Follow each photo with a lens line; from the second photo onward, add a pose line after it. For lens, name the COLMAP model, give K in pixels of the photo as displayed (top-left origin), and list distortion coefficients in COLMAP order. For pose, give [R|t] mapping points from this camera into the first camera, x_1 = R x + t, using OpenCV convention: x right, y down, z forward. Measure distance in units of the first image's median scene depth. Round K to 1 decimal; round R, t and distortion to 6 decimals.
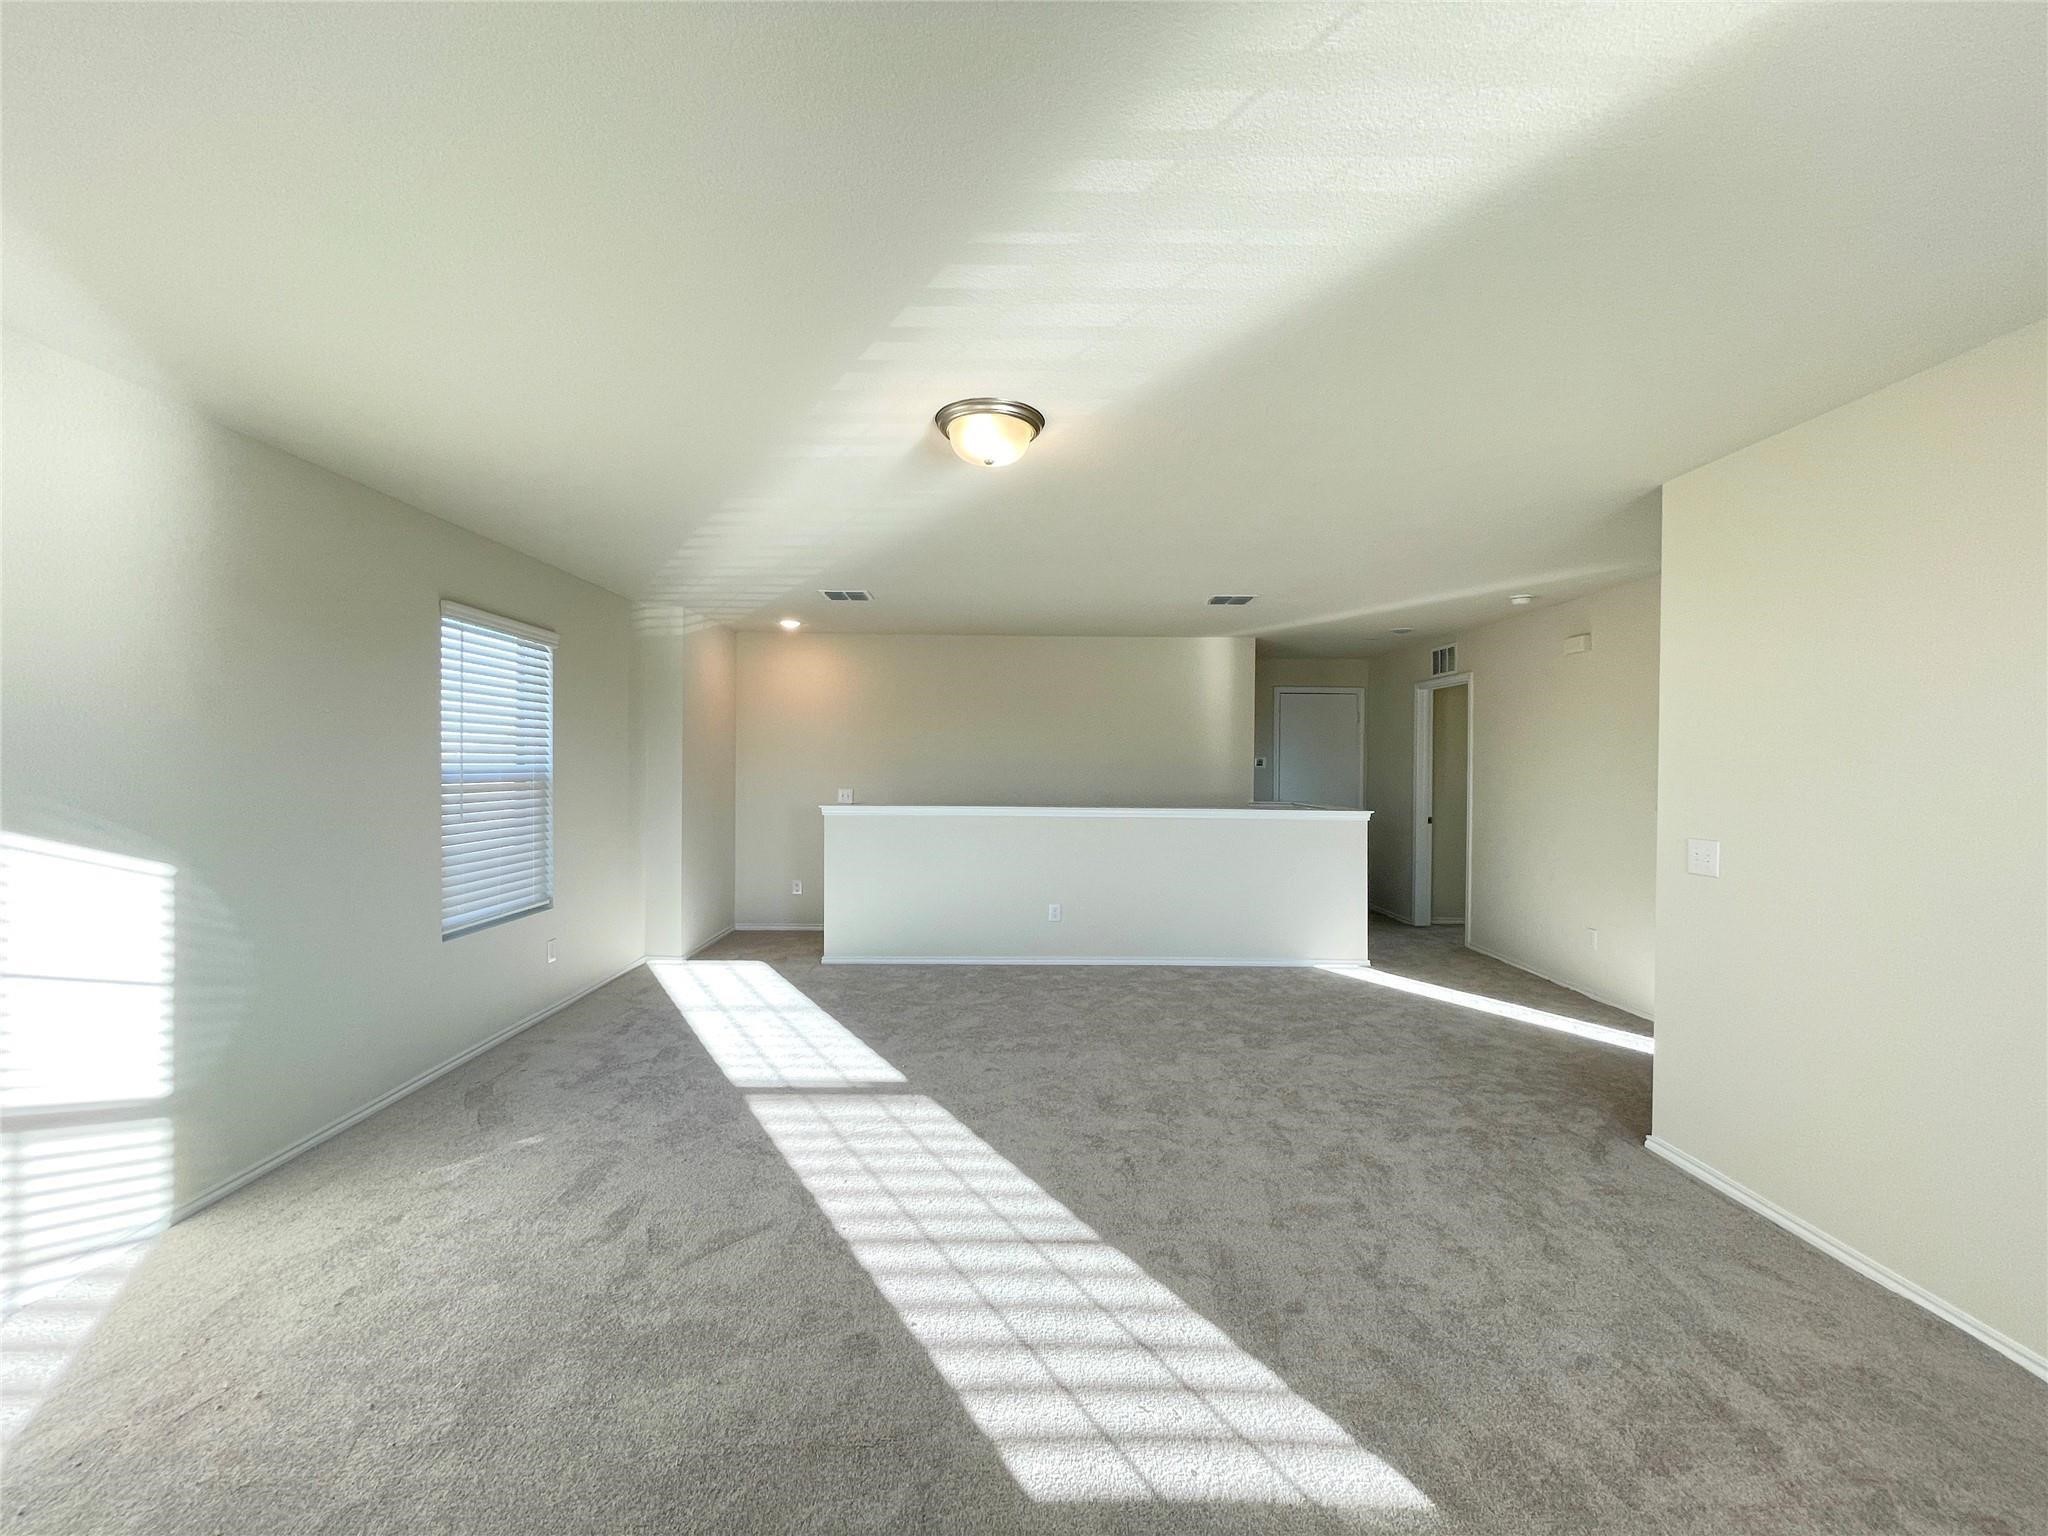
lens RADIAL K [[826.6, 0, 1020.5], [0, 826.6, 771.7], [0, 0, 1]] dist [-0.005509, 0.001302]
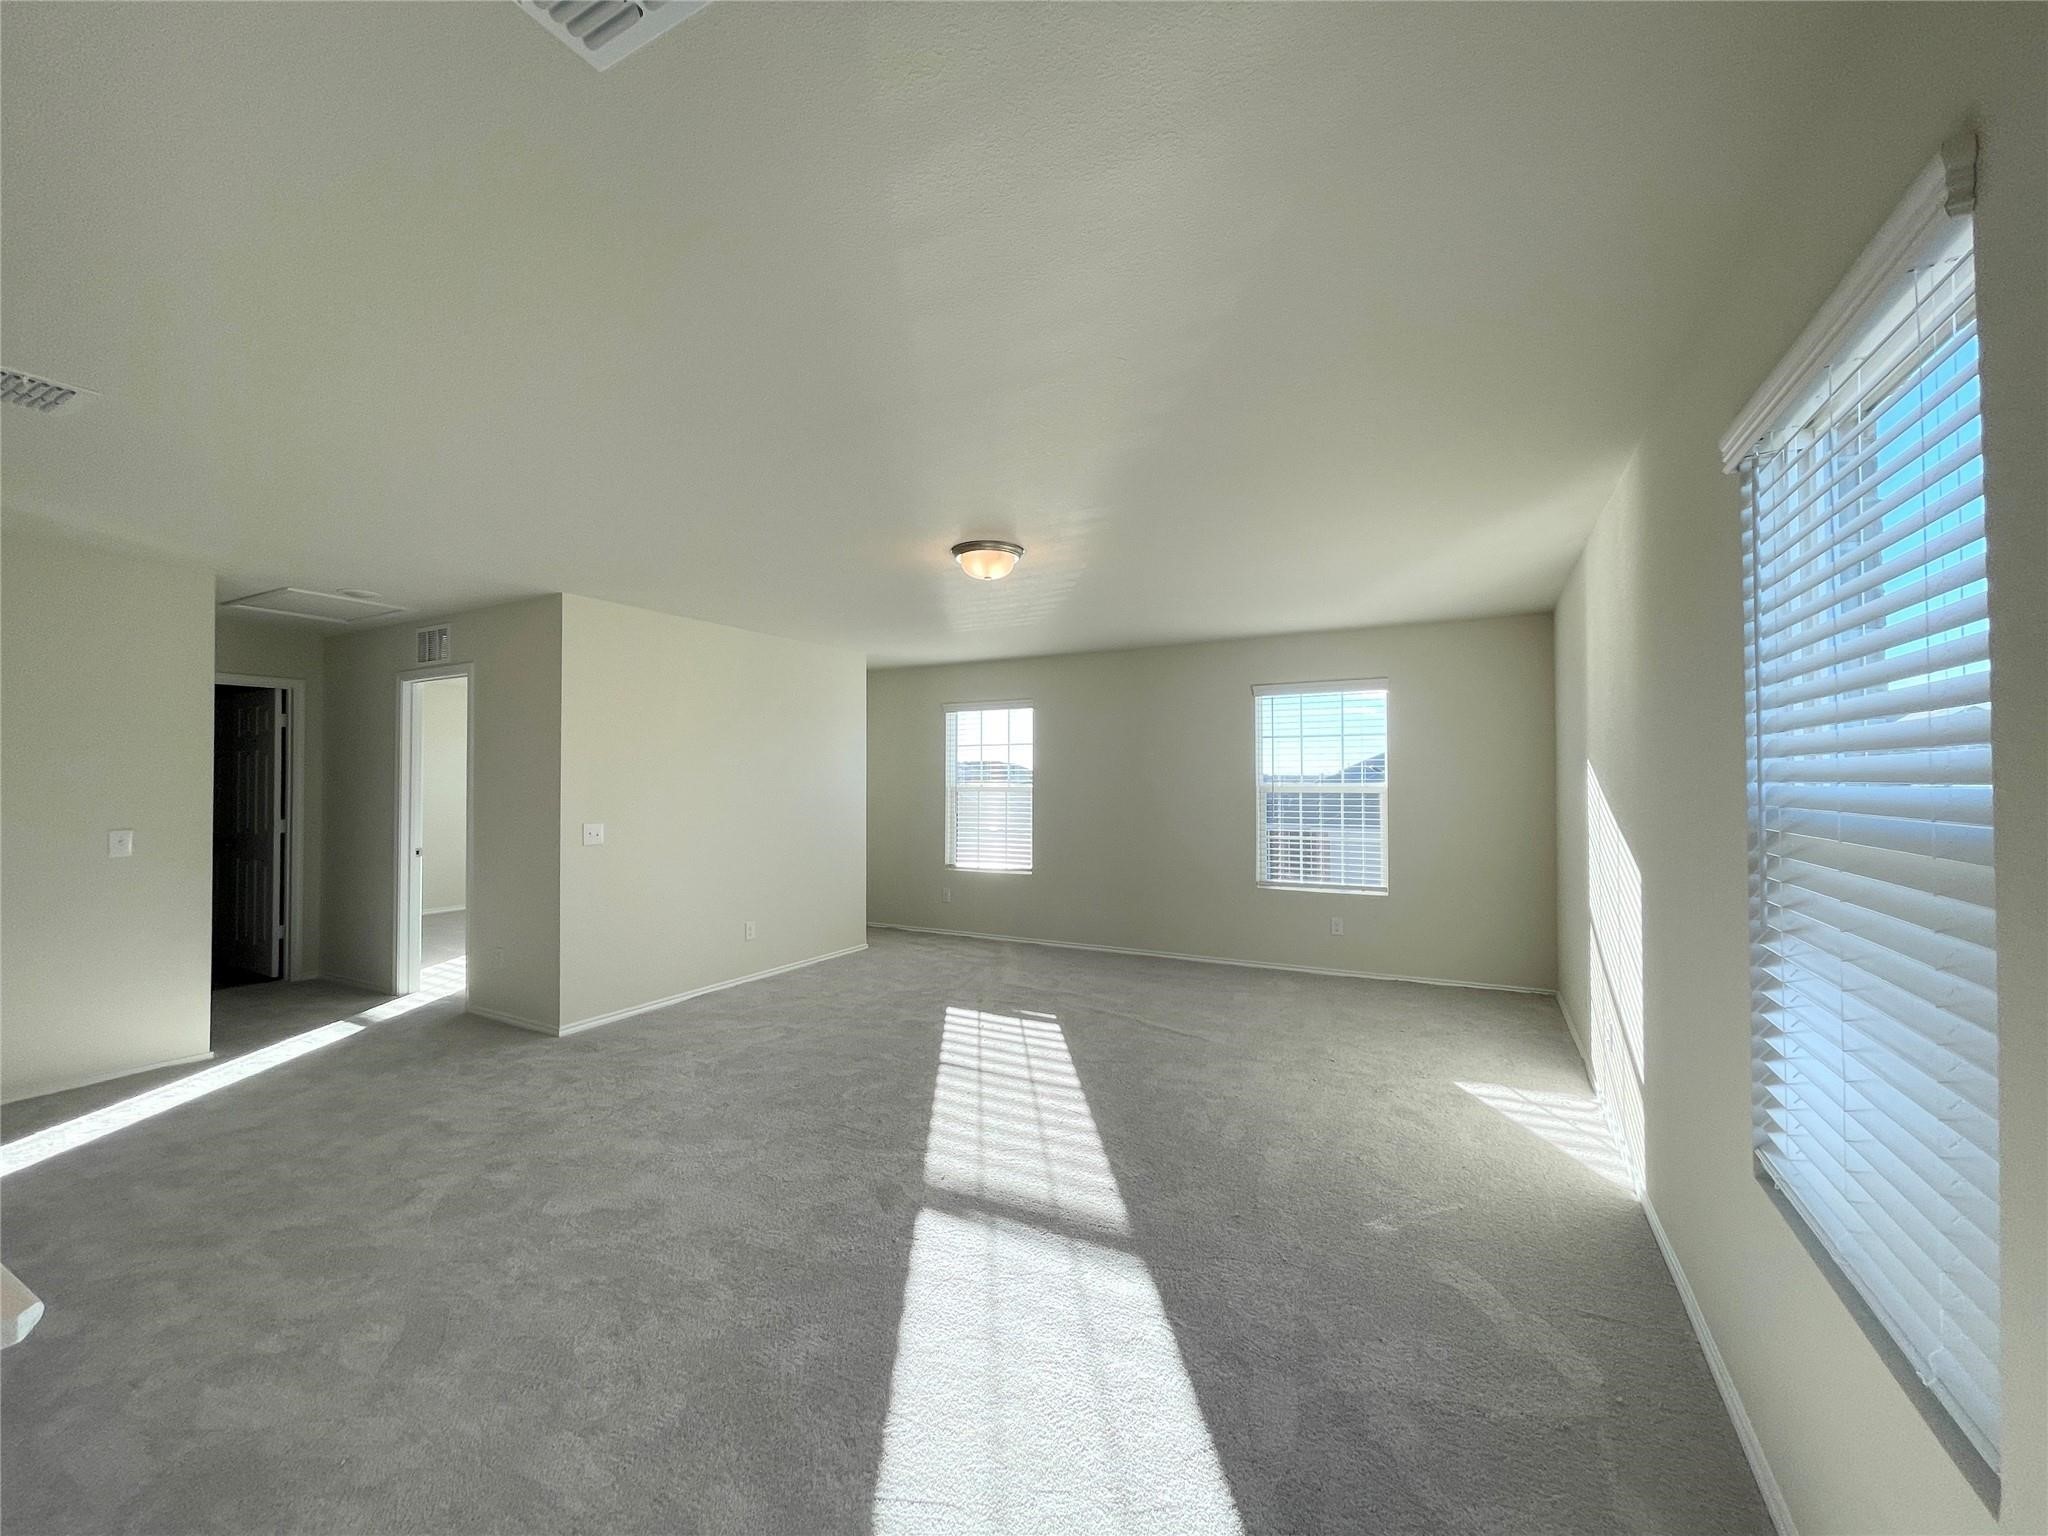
lens RADIAL K [[826.6, 0, 1025.0], [0, 826.6, 769.1], [0, 0, 1]] dist [-0.005509, 0.001302]
pose [[-0.874057, -0.005890, 0.485788, -0.645721], [-0.003585, 0.999977, 0.005674, -0.024974], [-0.485811, 0.003218, -0.874058, 1.796129]]
